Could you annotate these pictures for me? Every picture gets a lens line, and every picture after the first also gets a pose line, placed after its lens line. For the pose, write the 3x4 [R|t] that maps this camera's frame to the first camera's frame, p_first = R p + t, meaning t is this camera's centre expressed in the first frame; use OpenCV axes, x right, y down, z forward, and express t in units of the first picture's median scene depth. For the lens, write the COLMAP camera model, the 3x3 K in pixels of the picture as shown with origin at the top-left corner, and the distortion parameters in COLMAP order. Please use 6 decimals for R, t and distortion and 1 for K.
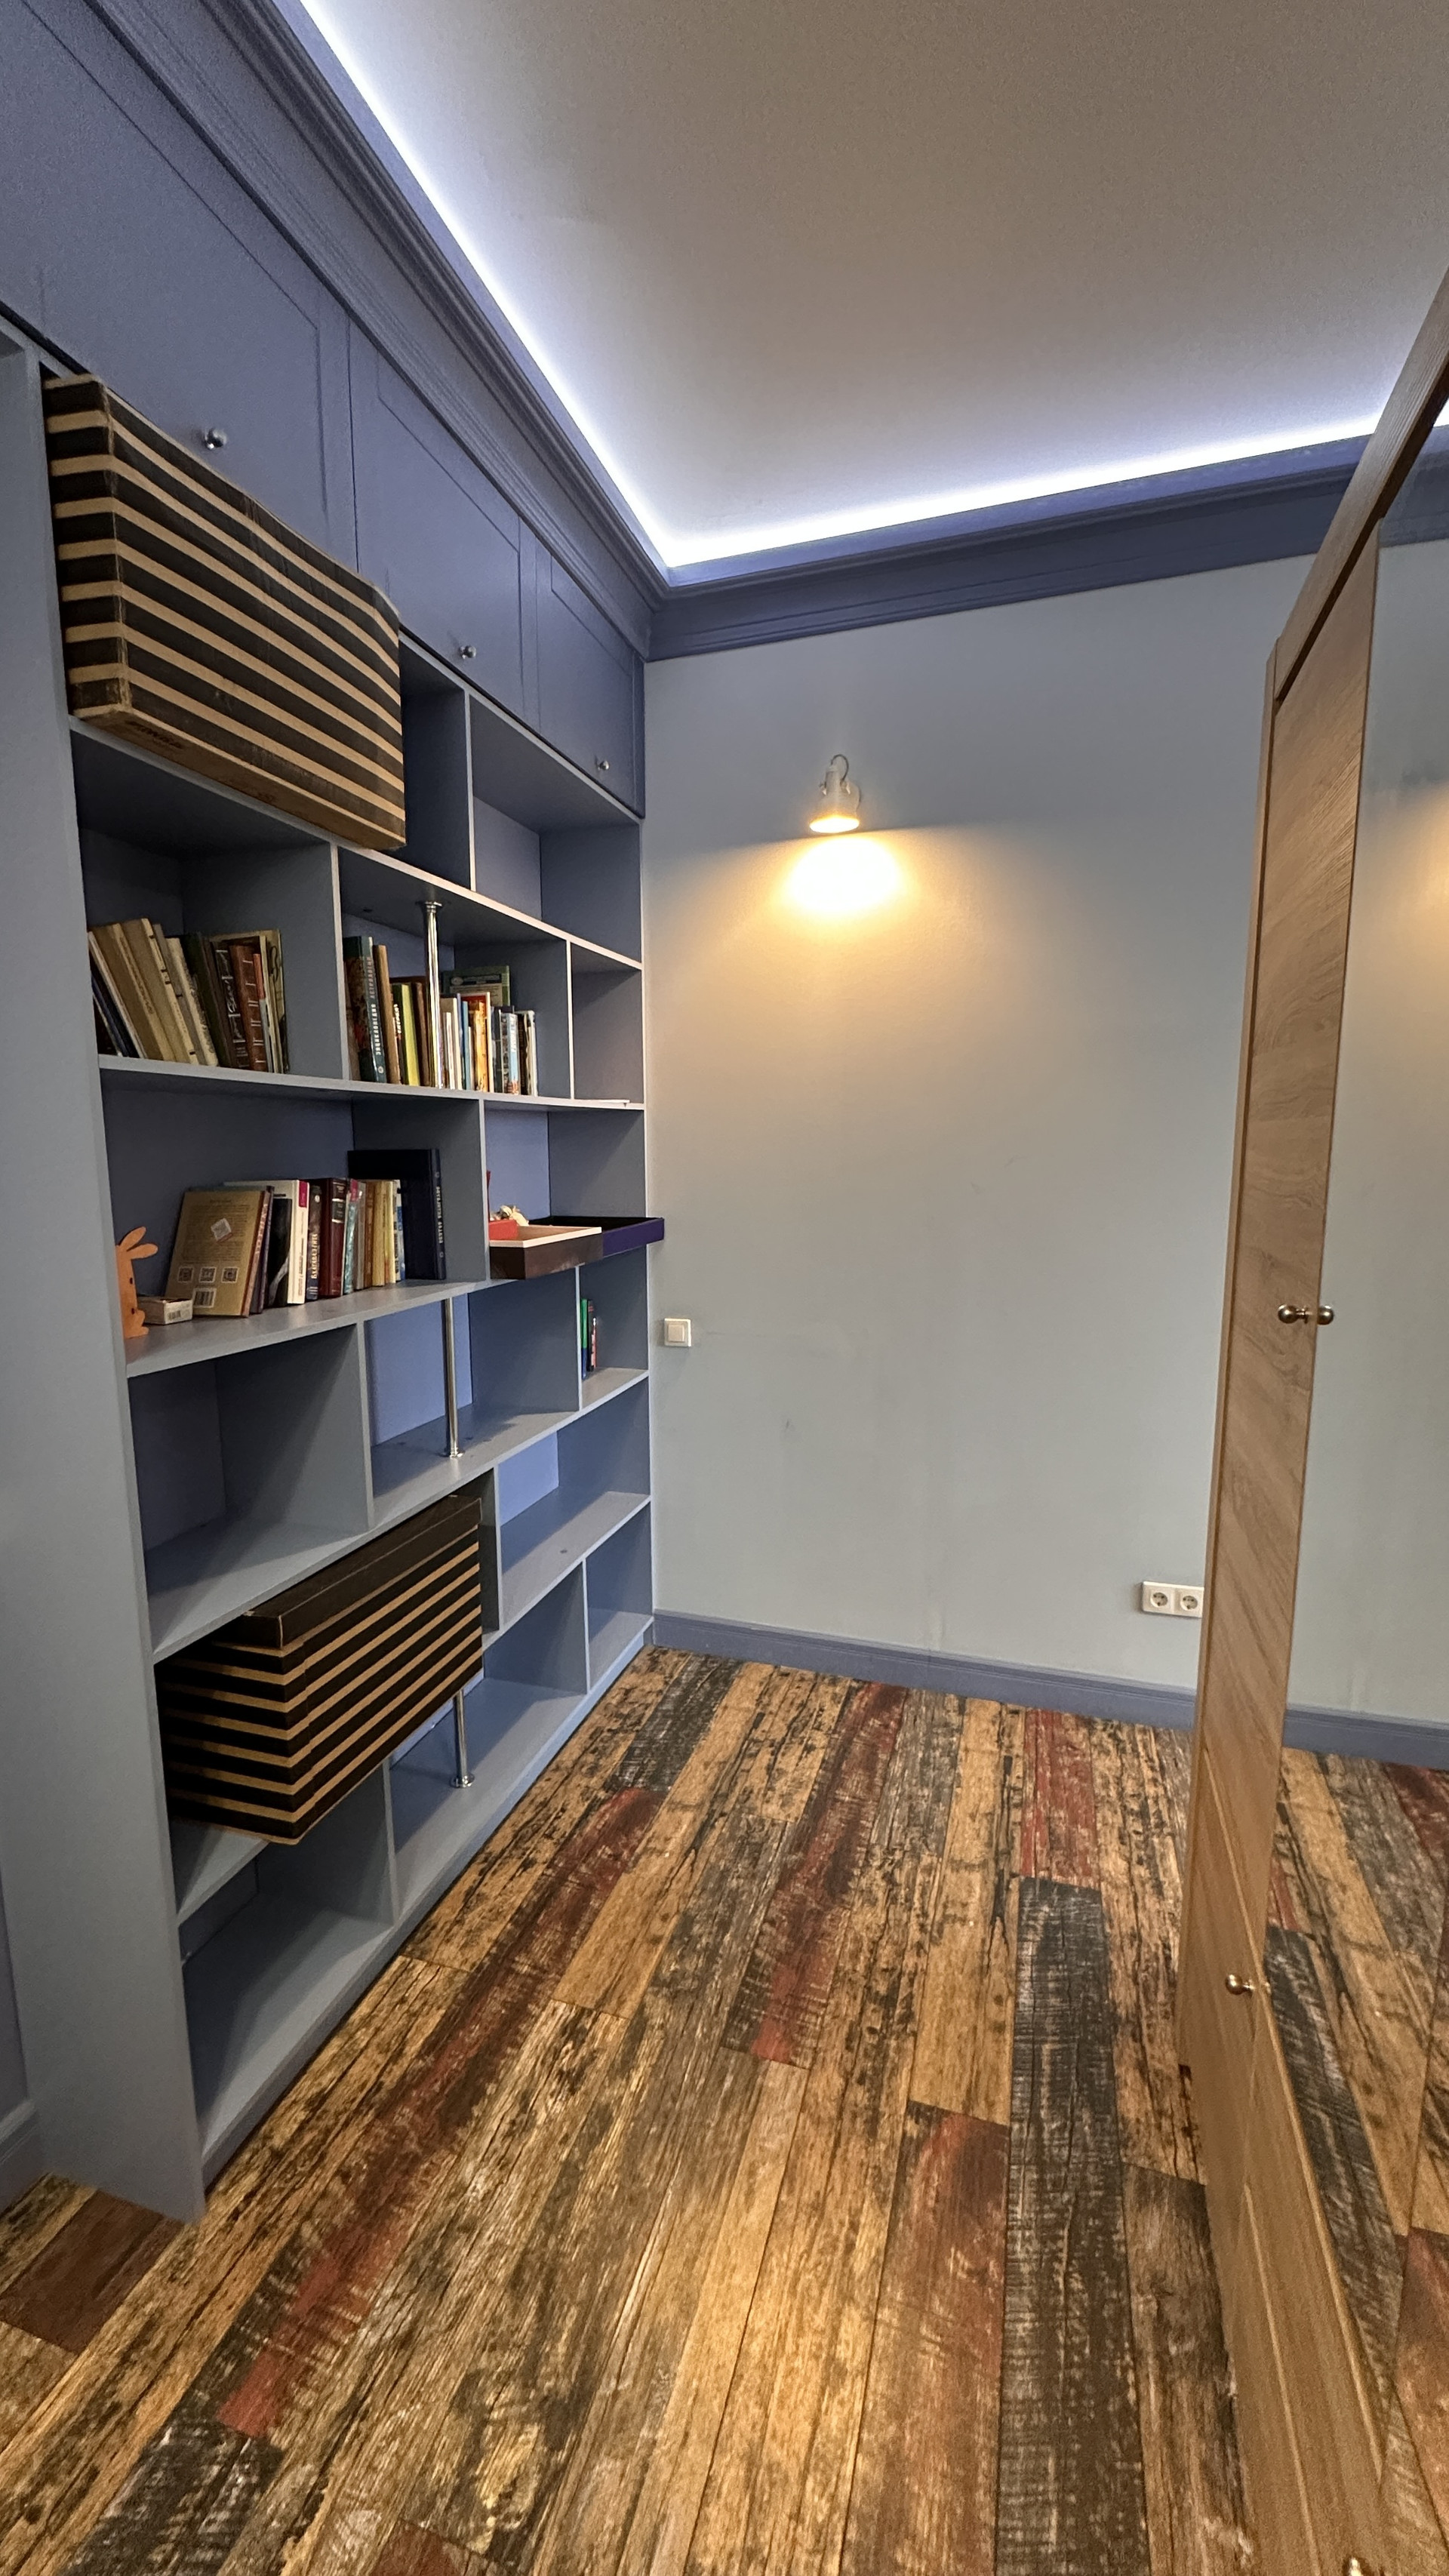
lens RADIAL K [[1025.9, 0, 724.5], [0, 1025.9, 1288.0], [0, 0, 1]] dist [-0.001877, -0.000308]
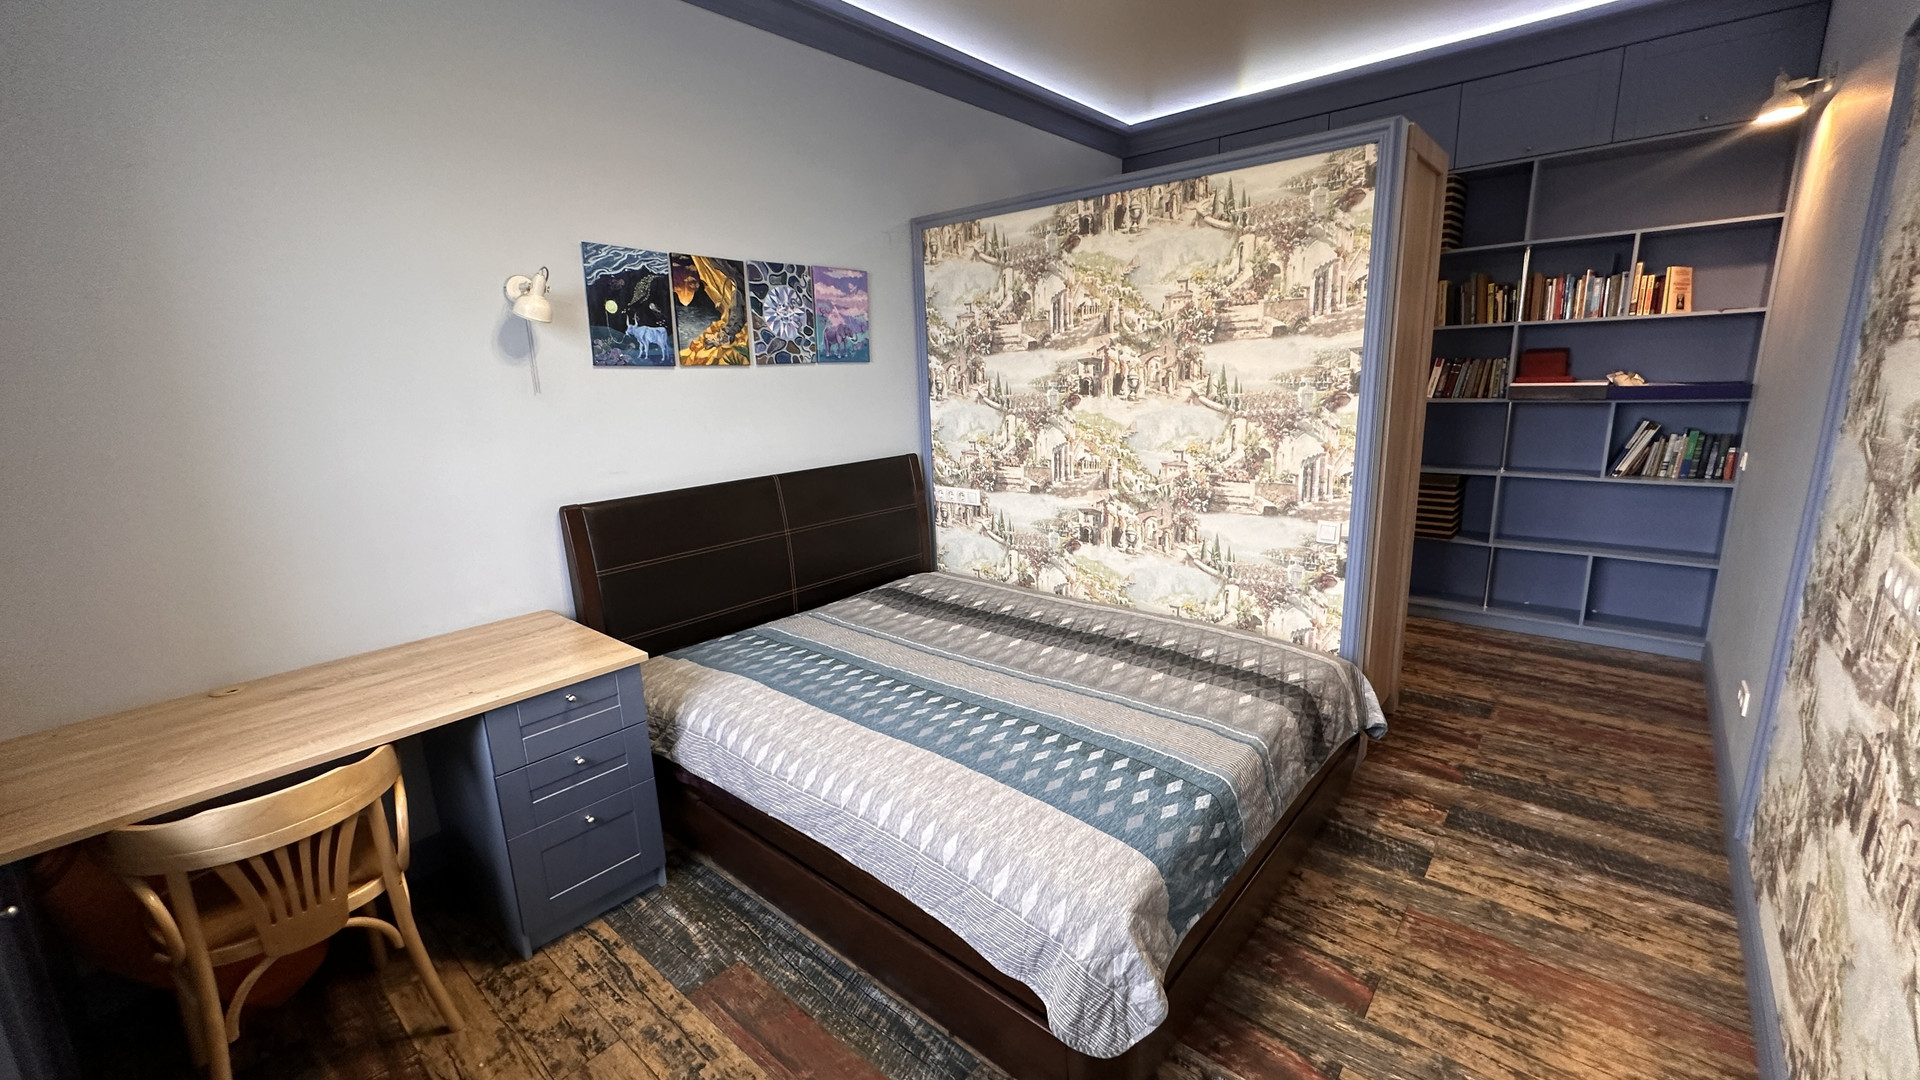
lens RADIAL K [[764.7, 0, 960.0], [0, 764.7, 540.0], [0, 0, 1]] dist [-0.001877, -0.000308]
pose [[-0.397903, 0.218441, -0.891043, 1.838199], [-0.095506, 0.956100, 0.277039, -0.061582], [0.912443, 0.195335, -0.359573, 0.466644]]
